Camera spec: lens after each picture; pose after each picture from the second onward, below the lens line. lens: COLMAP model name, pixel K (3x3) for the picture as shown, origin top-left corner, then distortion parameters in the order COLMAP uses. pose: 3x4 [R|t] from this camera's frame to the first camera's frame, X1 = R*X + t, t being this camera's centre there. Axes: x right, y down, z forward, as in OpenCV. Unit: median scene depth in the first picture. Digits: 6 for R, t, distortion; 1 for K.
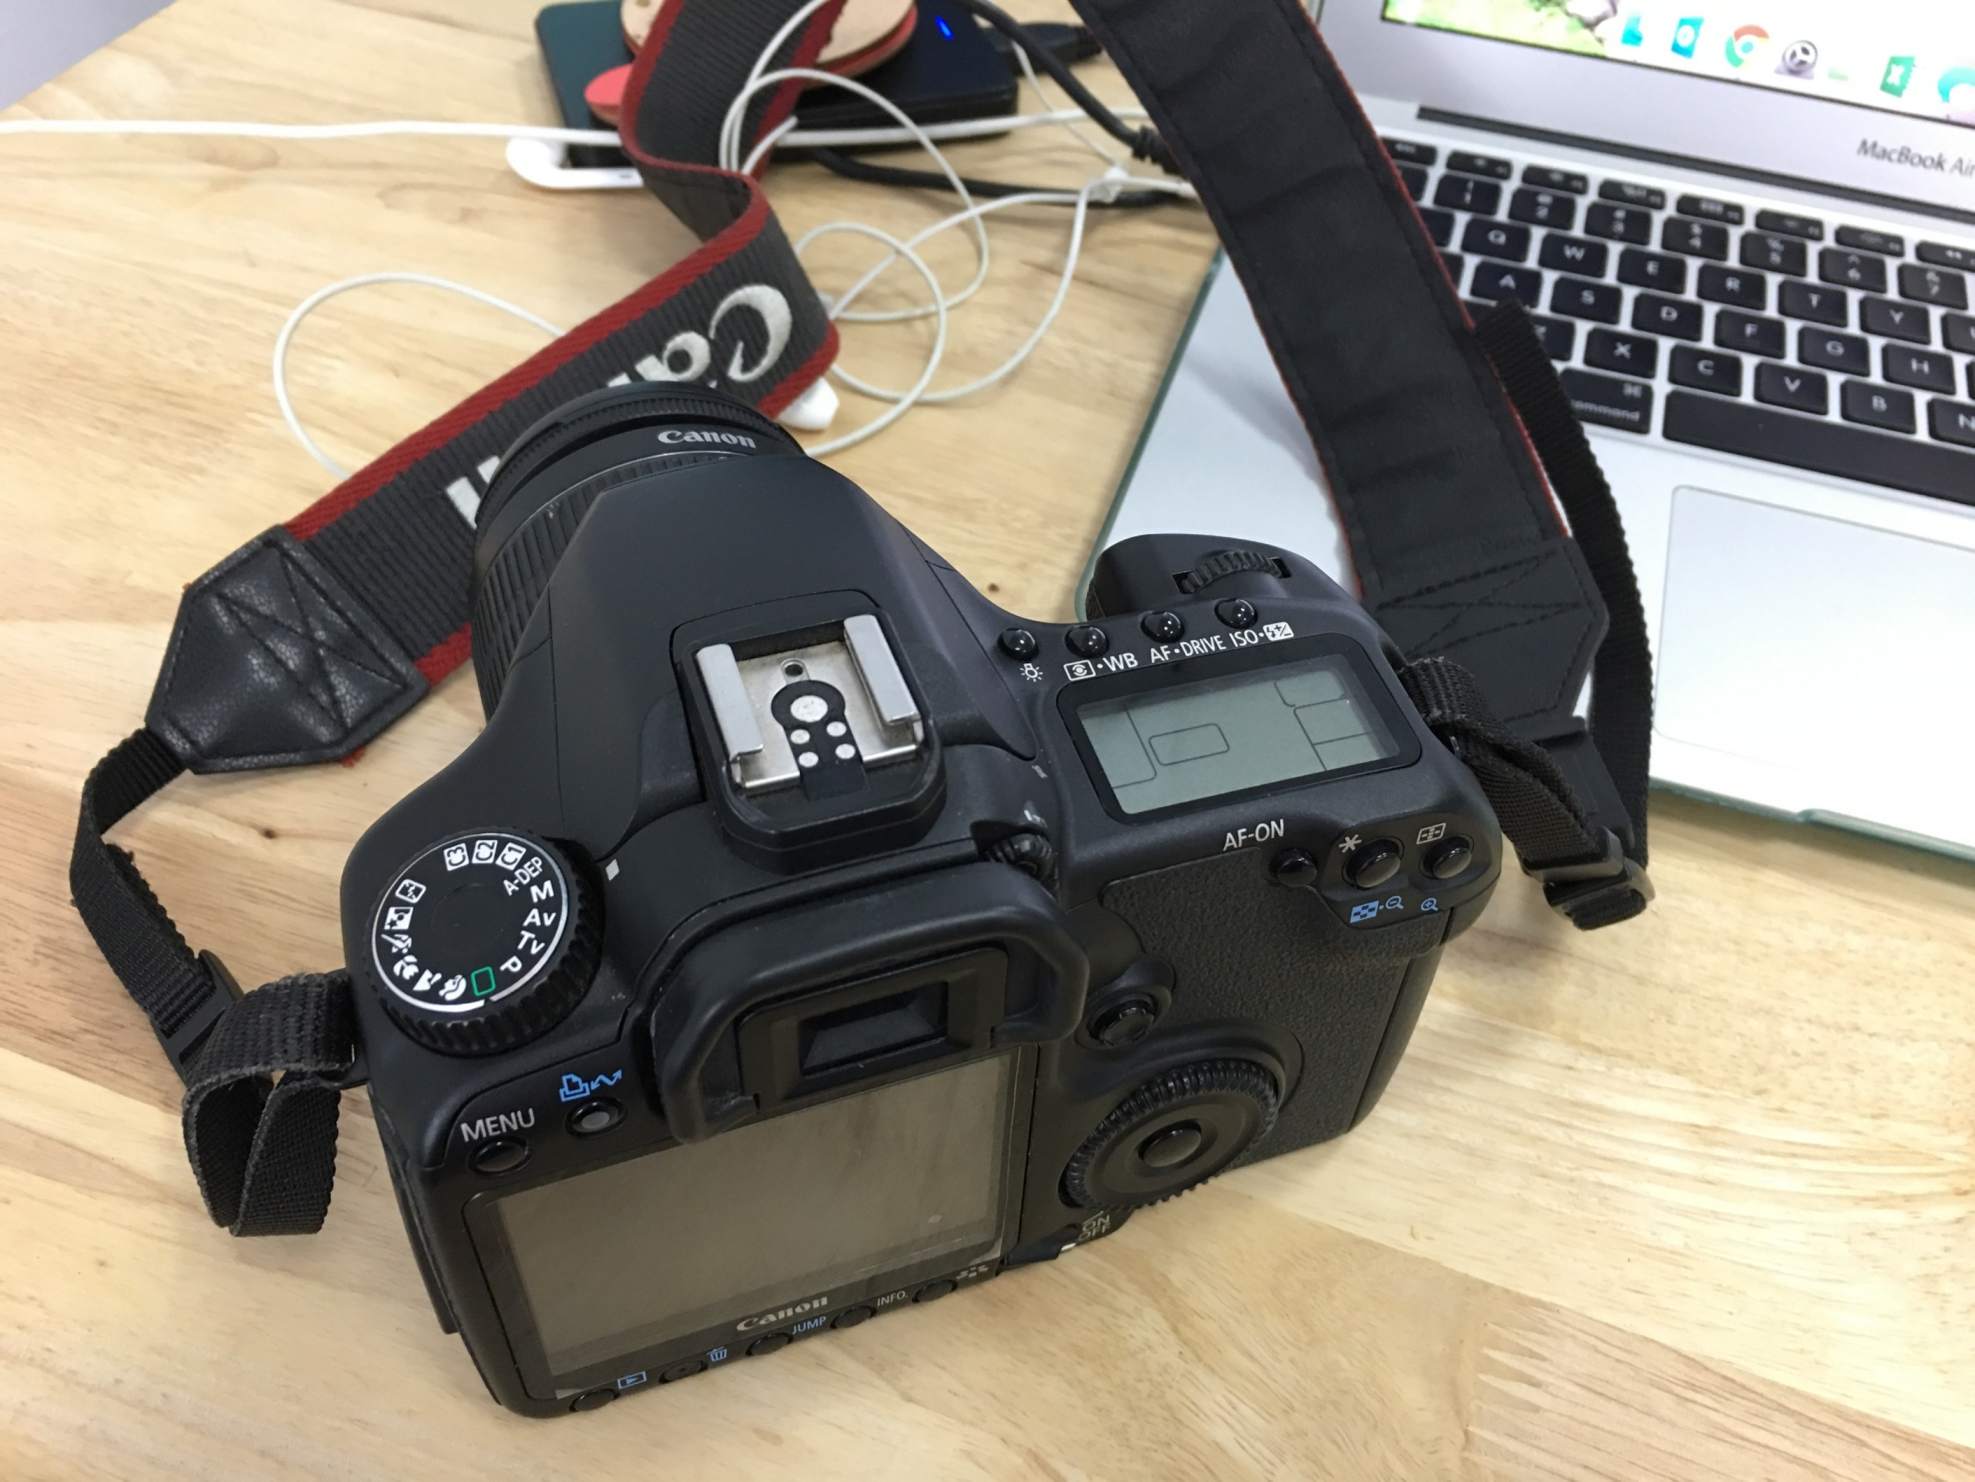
lens RADIAL K [[1661.0, 0, 987.5], [0, 1661.0, 741.0], [0, 0, 1]] dist [0.002663, -0.010276]
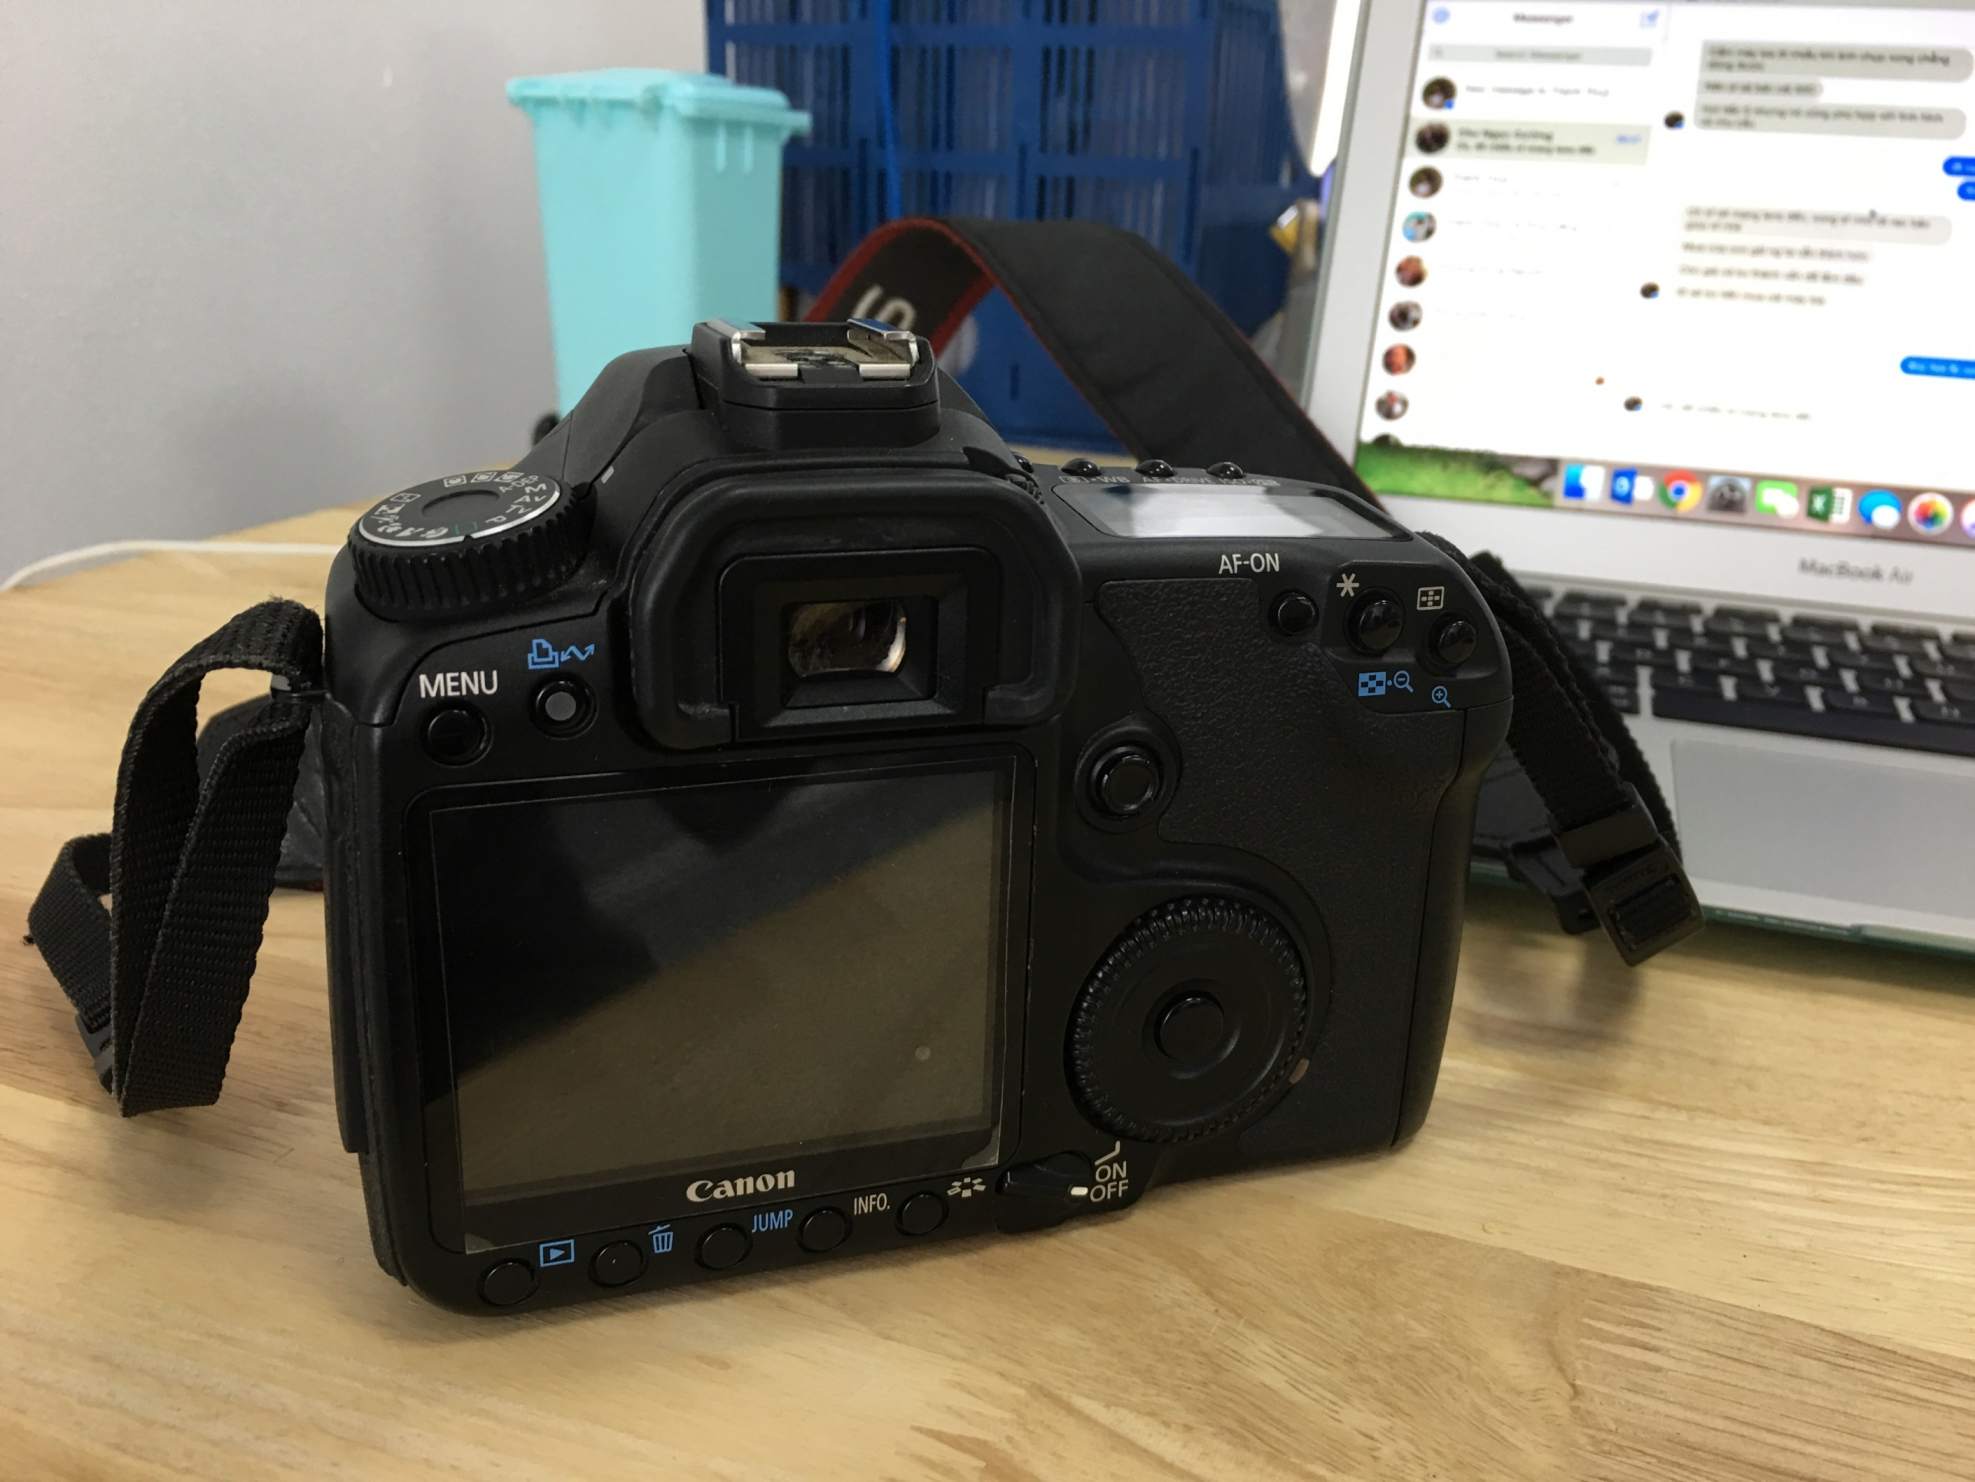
lens RADIAL K [[1690.1, 0, 987.5], [0, 1690.1, 741.0], [0, 0, 1]] dist [-0.008672, -0.003347]
pose [[0.999884, -0.001192, -0.015207, 0.015160], [-0.005931, 0.888125, -0.459565, 0.502312], [0.014053, 0.459601, 0.888014, 0.118894]]
